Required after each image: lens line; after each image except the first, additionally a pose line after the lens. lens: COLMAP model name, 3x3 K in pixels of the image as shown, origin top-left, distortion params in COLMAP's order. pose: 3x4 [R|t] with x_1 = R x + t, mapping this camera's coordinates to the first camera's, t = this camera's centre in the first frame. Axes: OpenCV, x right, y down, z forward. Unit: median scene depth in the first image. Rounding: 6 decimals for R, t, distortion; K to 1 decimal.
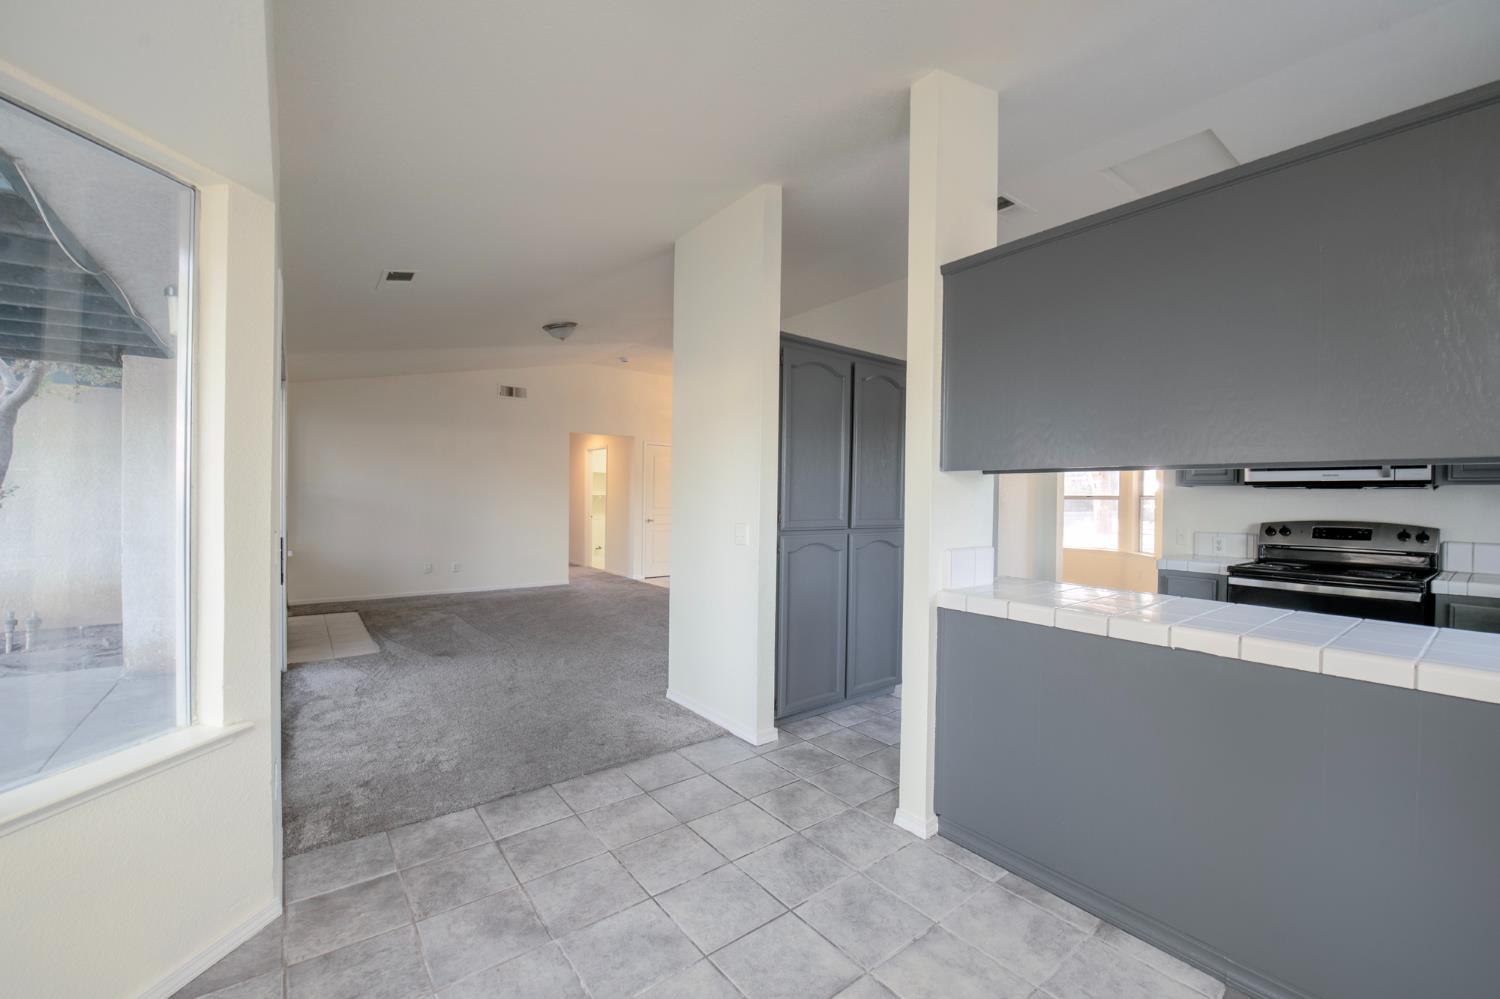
lens RADIAL K [[615.6, 0, 746.6], [0, 615.6, 492.1], [0, 0, 1]] dist [-0.005939, -0.001480]
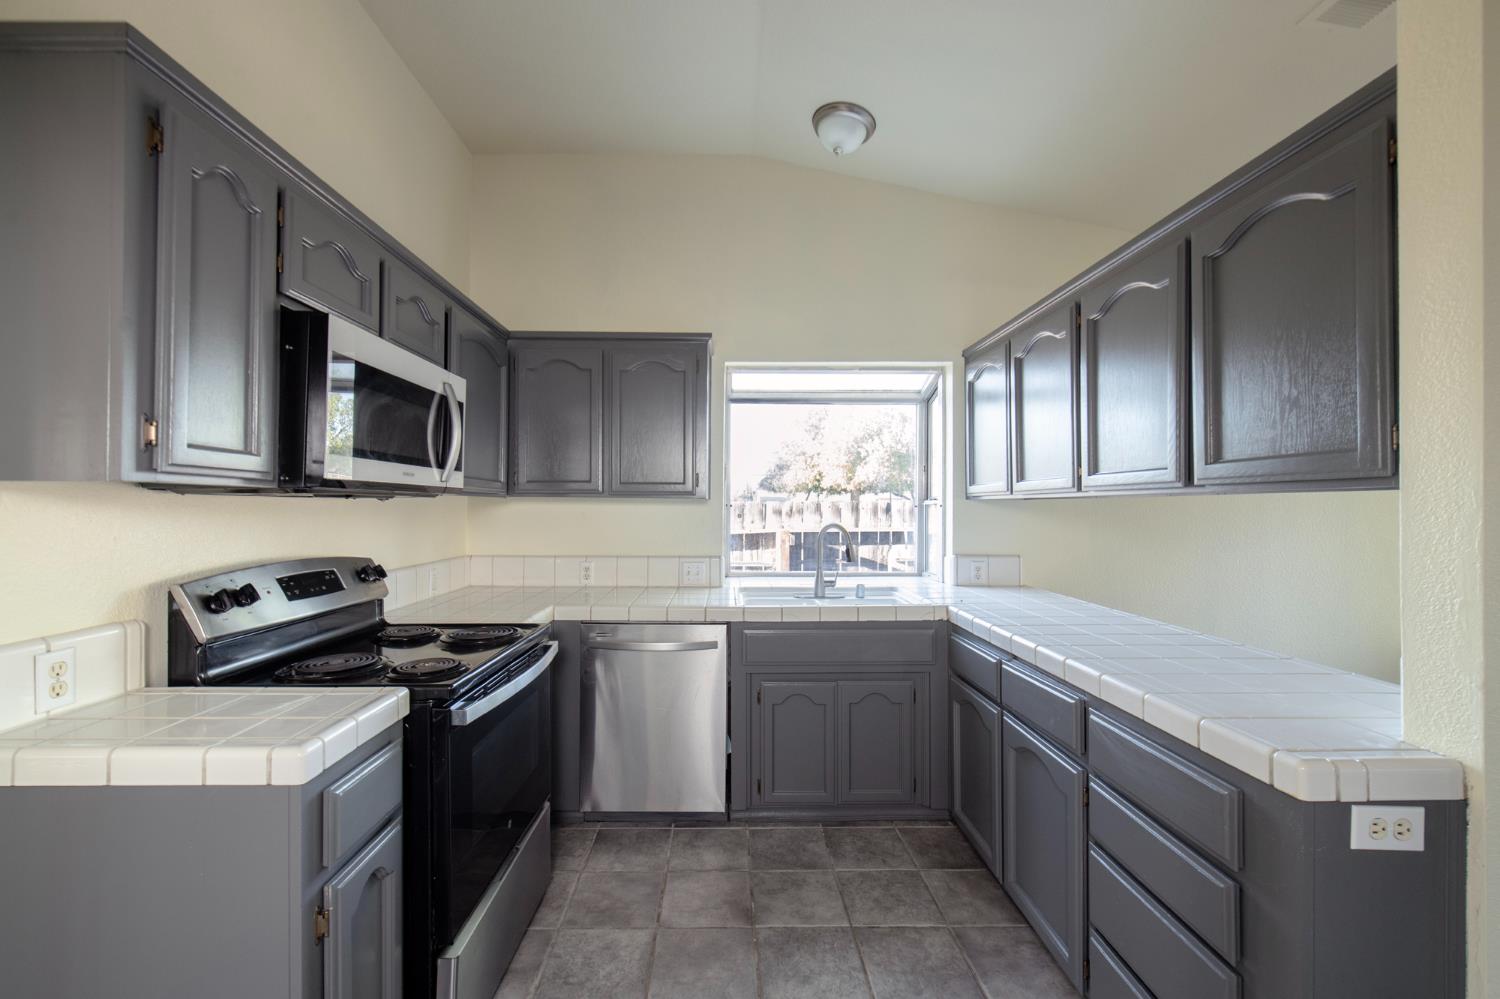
lens RADIAL K [[615.6, 0, 736.4], [0, 615.6, 504.1], [0, 0, 1]] dist [-0.005939, -0.001480]
pose [[-0.794698, -0.016006, 0.606794, 0.378466], [-0.019694, 0.999806, 0.000580, -0.007027], [-0.606686, -0.011489, -0.794859, 1.215466]]
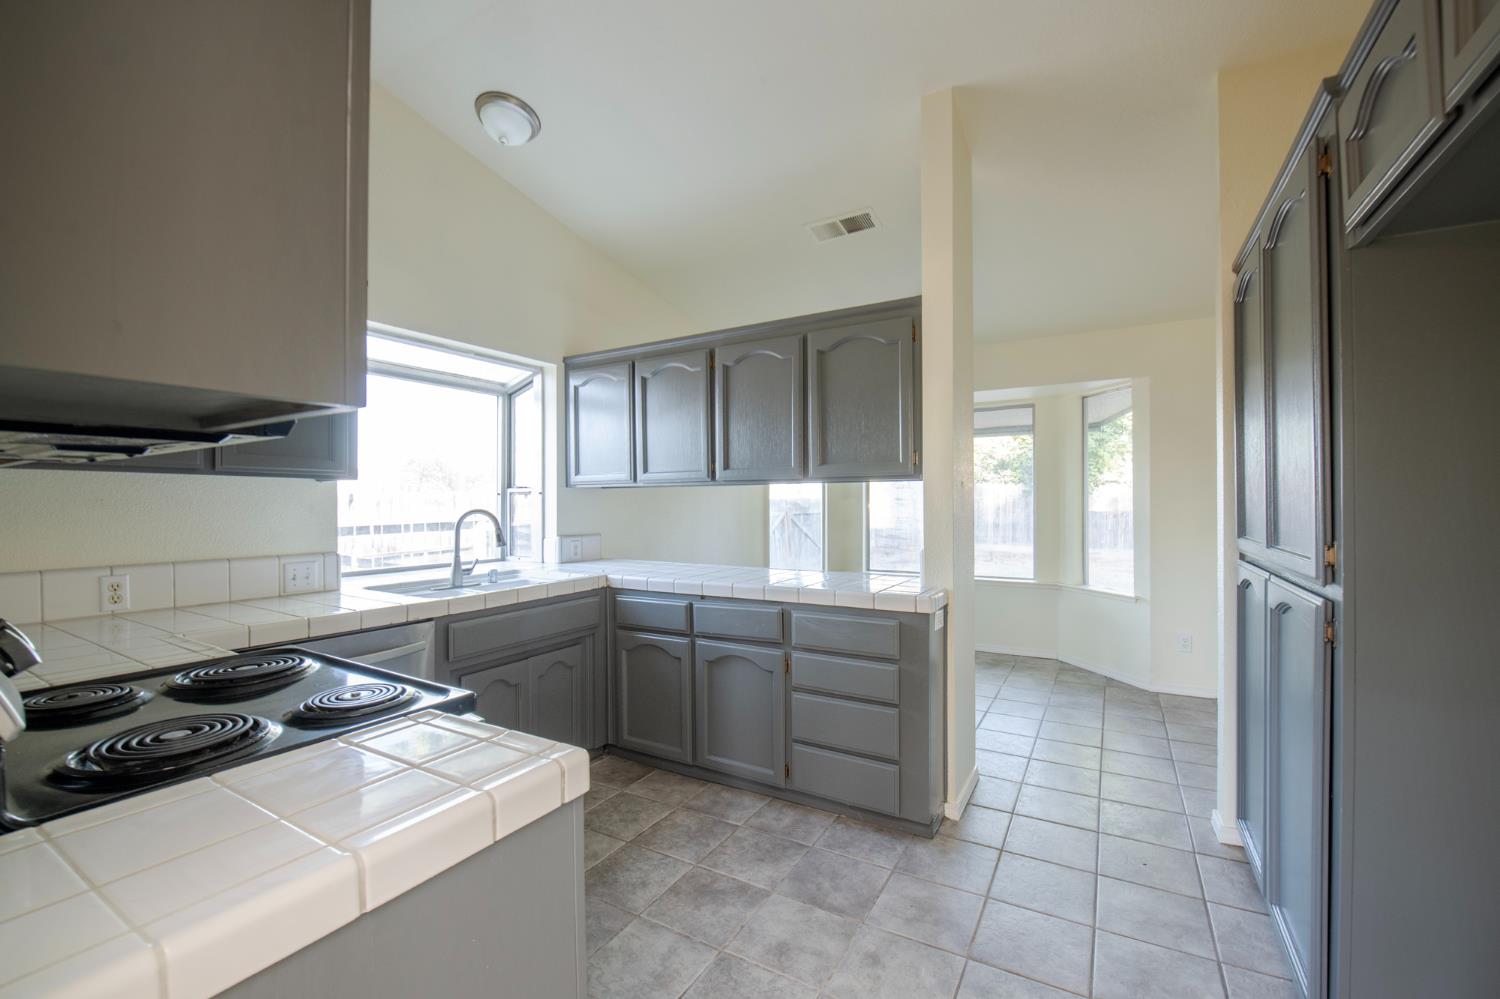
lens RADIAL K [[615.6, 0, 742.4], [0, 615.6, 508.3], [0, 0, 1]] dist [-0.005939, -0.001480]
pose [[-0.933221, -0.010365, -0.359153, 0.766407], [-0.009460, 0.999946, -0.004277, 0.017324], [0.359178, -0.000594, -0.933269, 1.372967]]
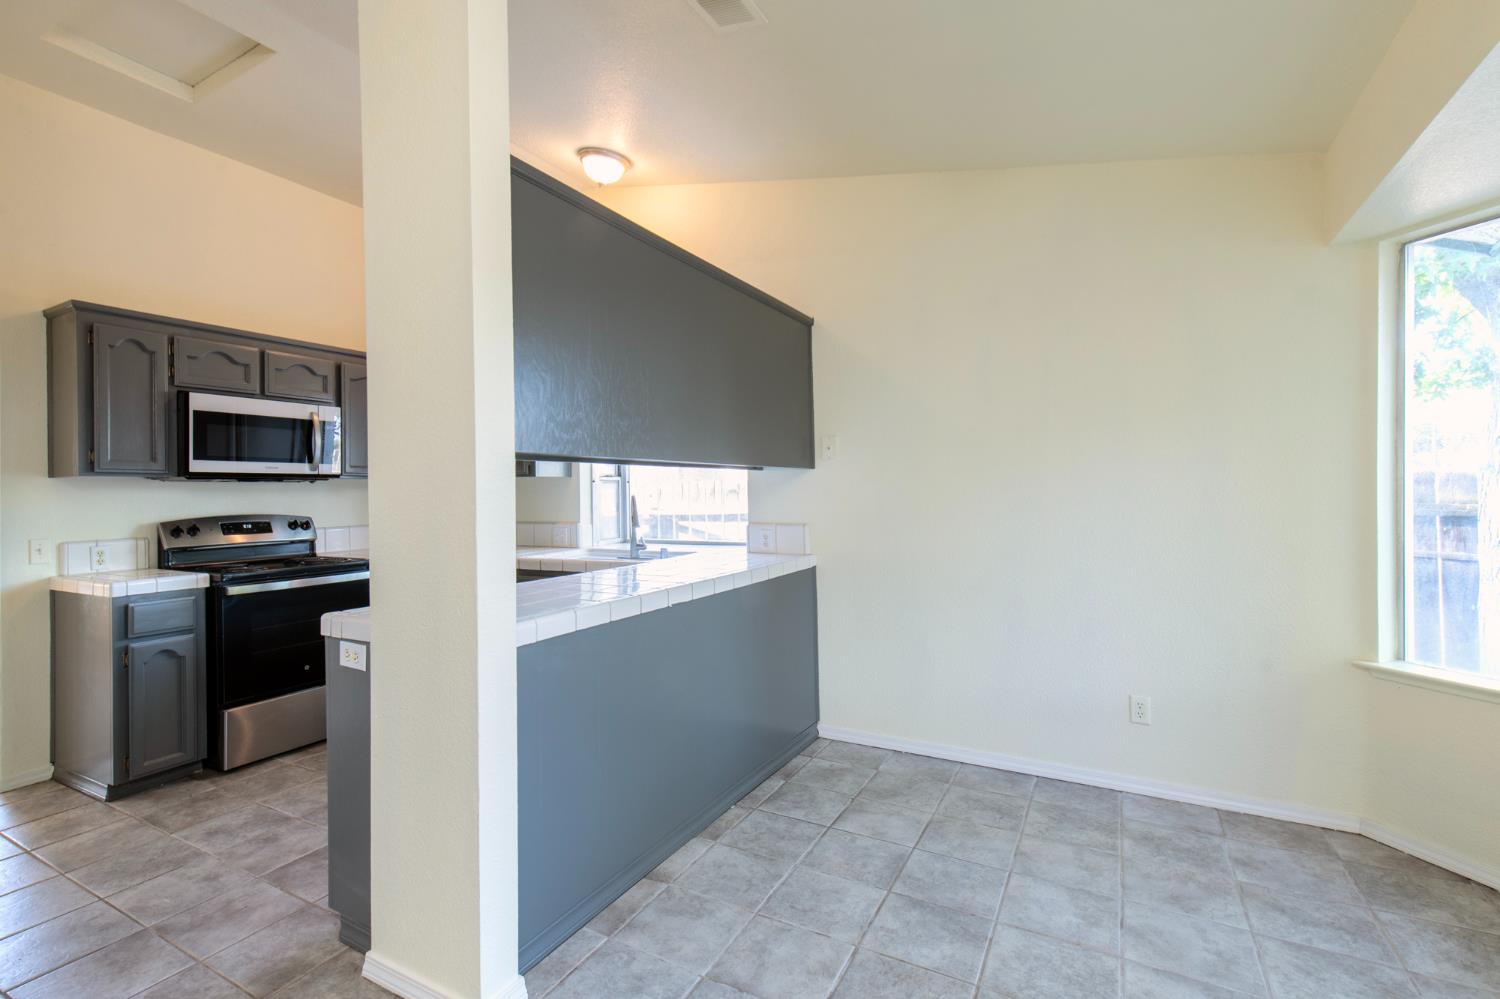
lens RADIAL K [[694.0, 0, 718.1], [0, 694.0, 492.1], [0, 0, 1]] dist [0.001745, 0.000092]
pose [[-0.378278, -0.010402, 0.925634, -0.331835], [0.002501, 0.999922, 0.012258, -0.000352], [-0.925689, 0.006952, -0.378222, 0.736595]]
